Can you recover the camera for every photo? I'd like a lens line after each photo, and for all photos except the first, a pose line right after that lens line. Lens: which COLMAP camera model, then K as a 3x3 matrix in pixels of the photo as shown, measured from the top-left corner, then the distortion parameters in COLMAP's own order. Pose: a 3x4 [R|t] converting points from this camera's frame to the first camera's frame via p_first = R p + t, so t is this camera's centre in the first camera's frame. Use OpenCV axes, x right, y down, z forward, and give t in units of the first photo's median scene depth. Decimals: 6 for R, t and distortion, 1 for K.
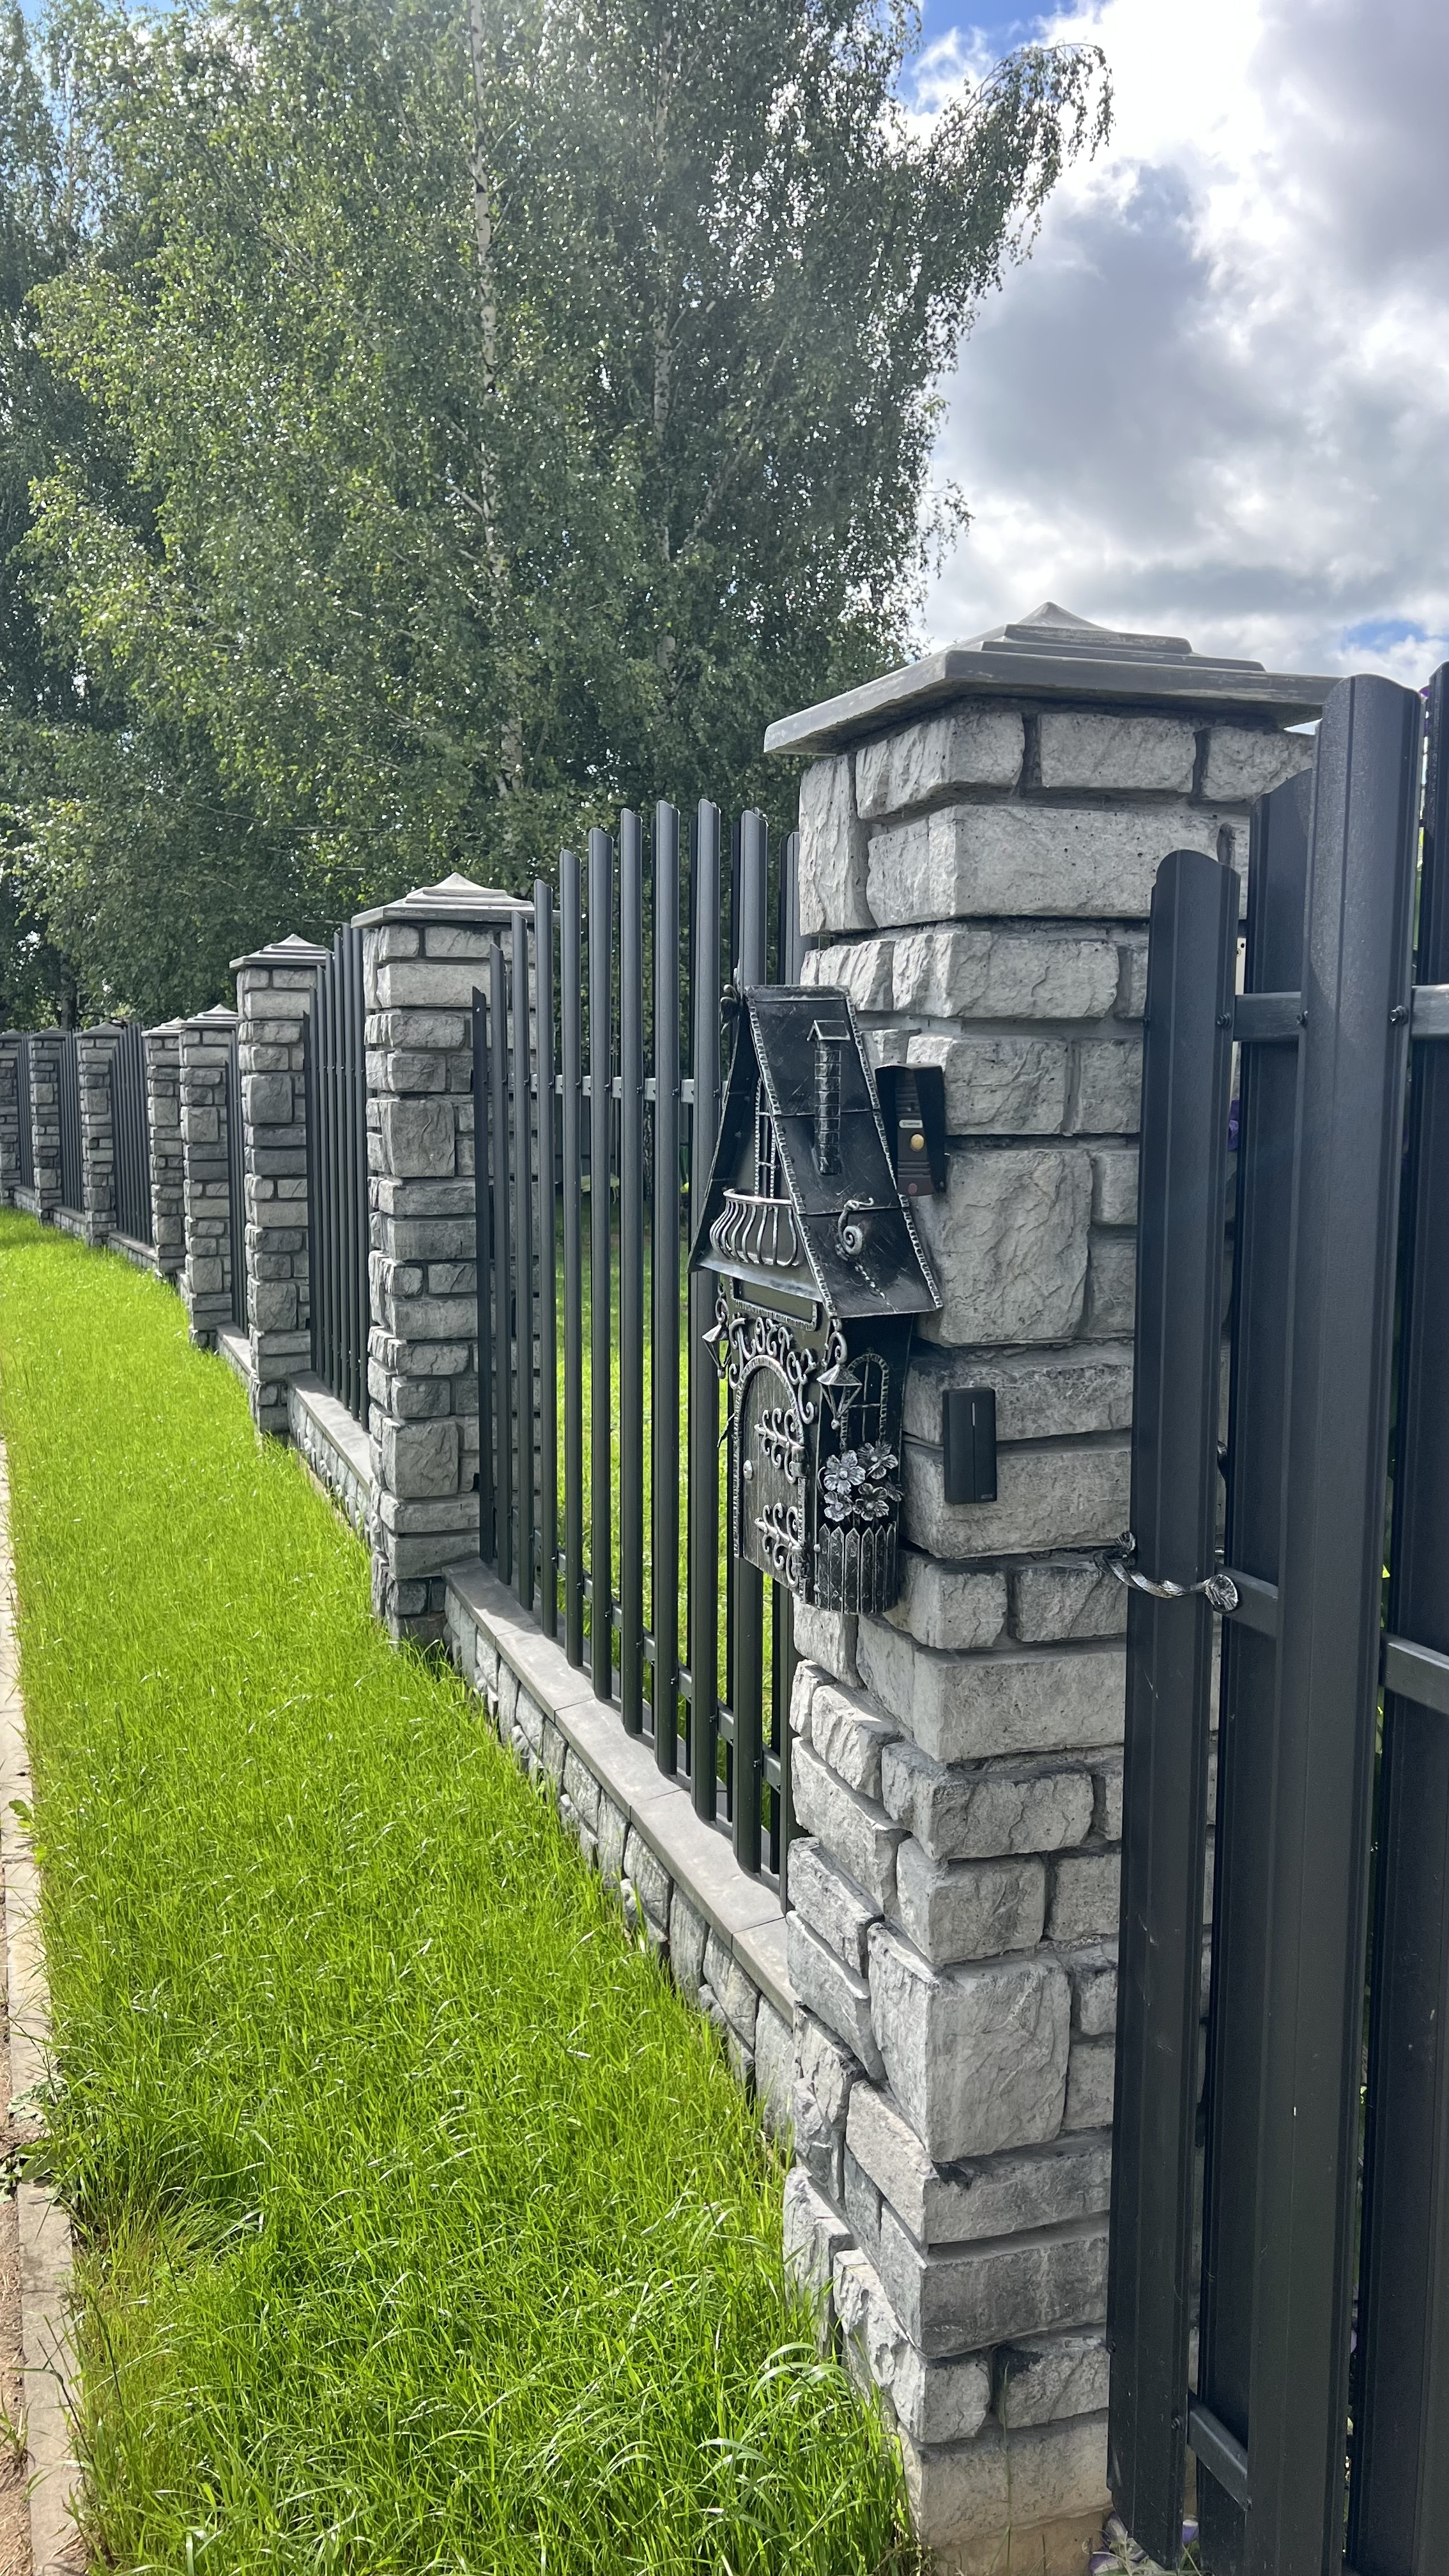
lens RADIAL K [[1946.0, 0, 724.9], [0, 1946.0, 1284.3], [0, 0, 1]] dist [0.057663, -0.079828]
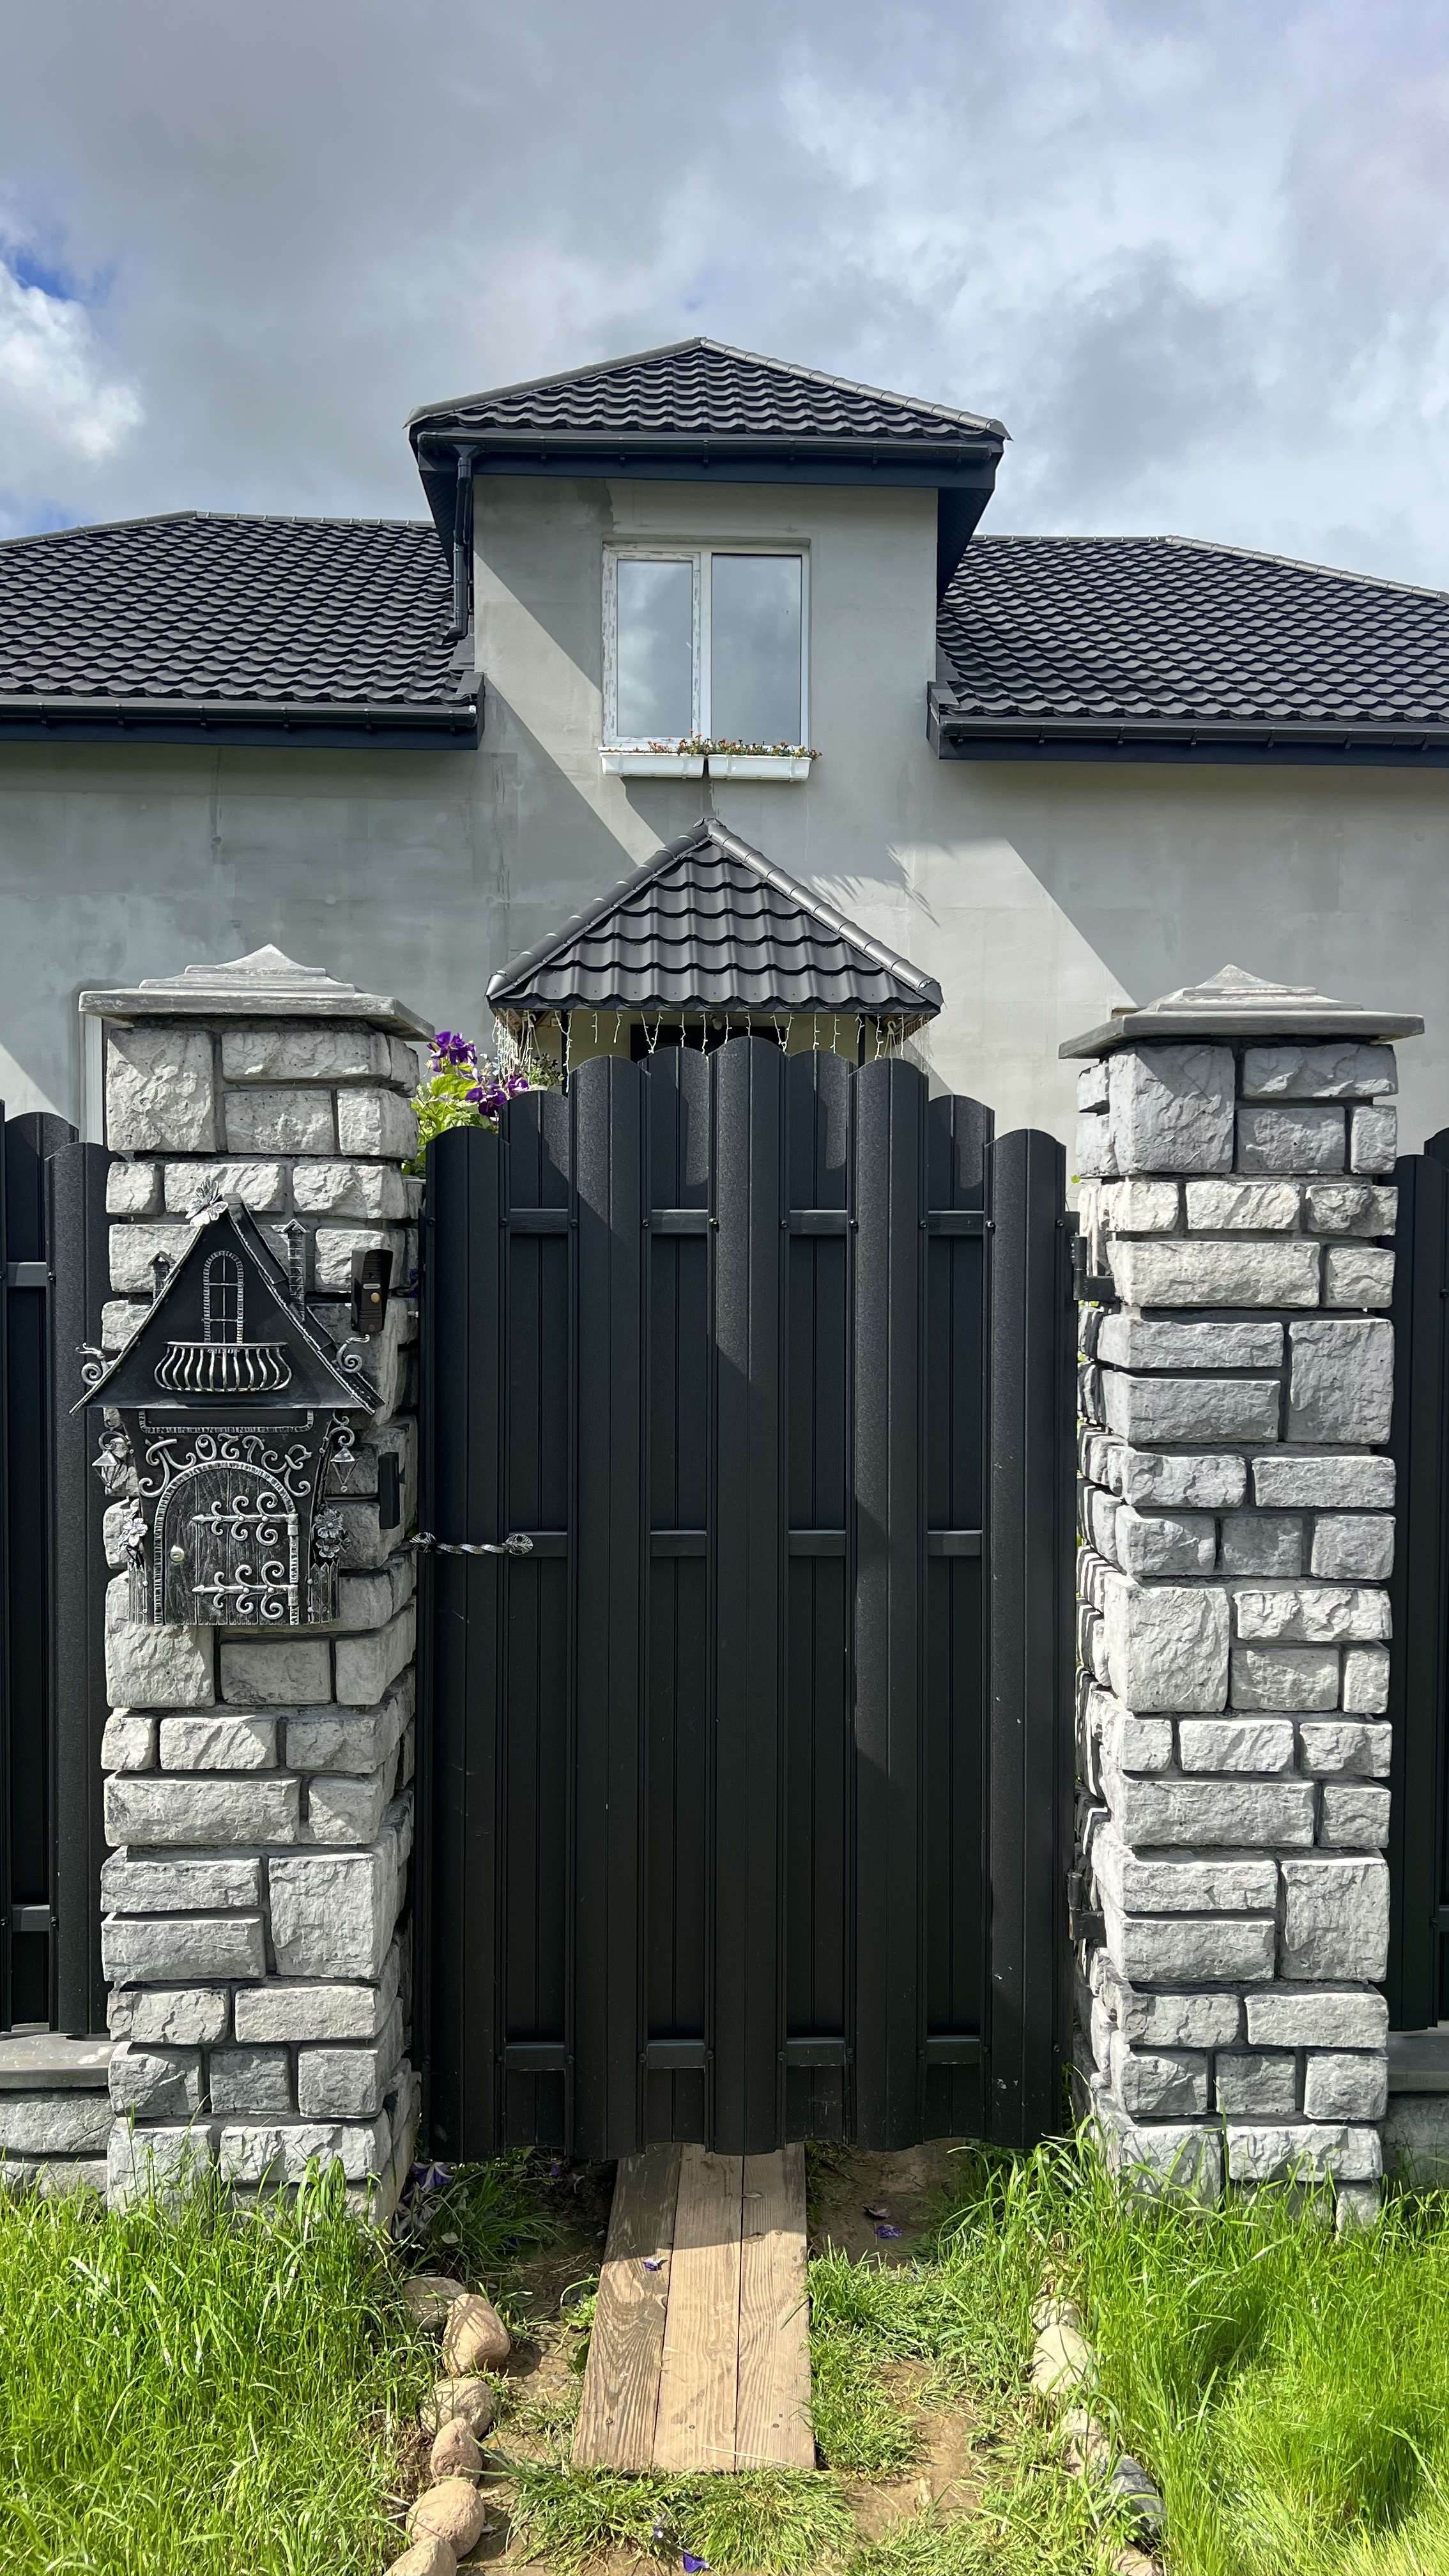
lens RADIAL K [[1946.0, 0, 770.3], [0, 1946.0, 1288.2], [0, 0, 1]] dist [0.057663, -0.079828]
pose [[0.297413, -0.033857, 0.954148, -0.507737], [0.106194, 0.994343, 0.002182, -0.019845], [-0.948825, 0.100676, 0.299326, 0.090220]]
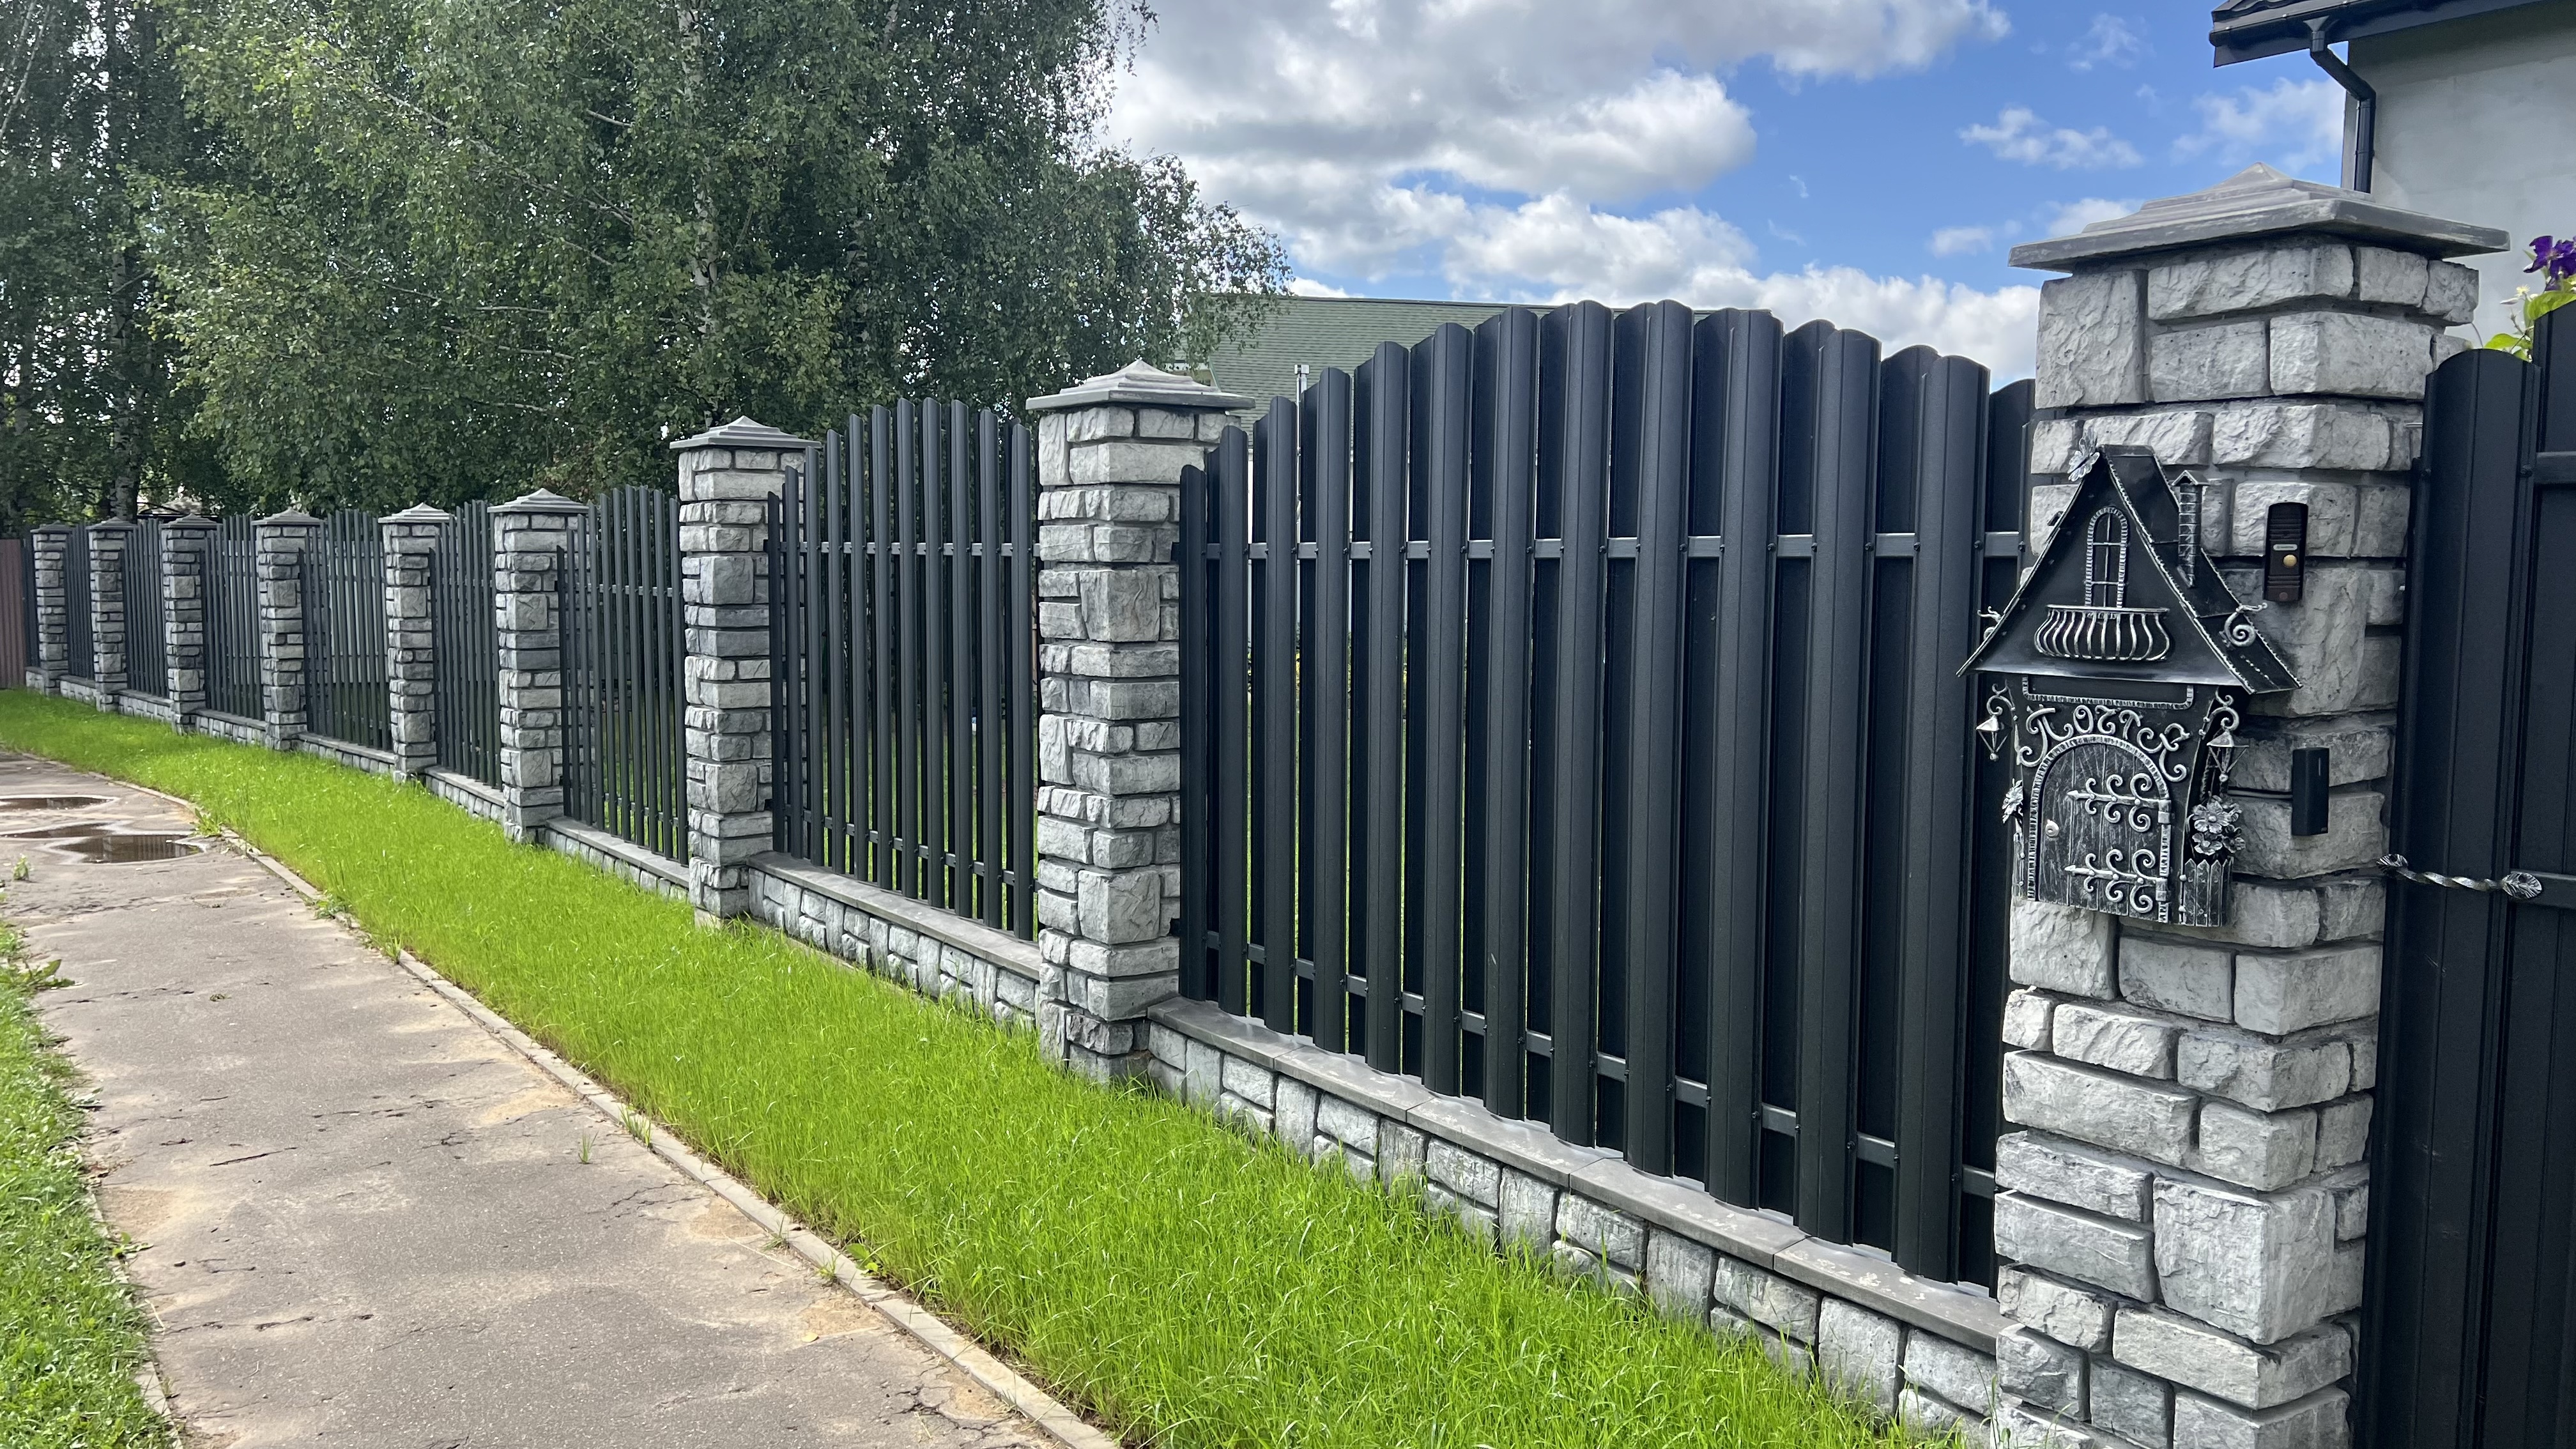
lens RADIAL K [[1946.0, 0, 1254.8], [0, 1946.0, 734.2], [0, 0, 1]] dist [0.057663, -0.079828]
pose [[0.968766, -0.020795, 0.247105, -0.359677], [0.027169, 0.999380, -0.022412, 0.021844], [-0.246485, 0.028425, 0.968730, -0.047584]]
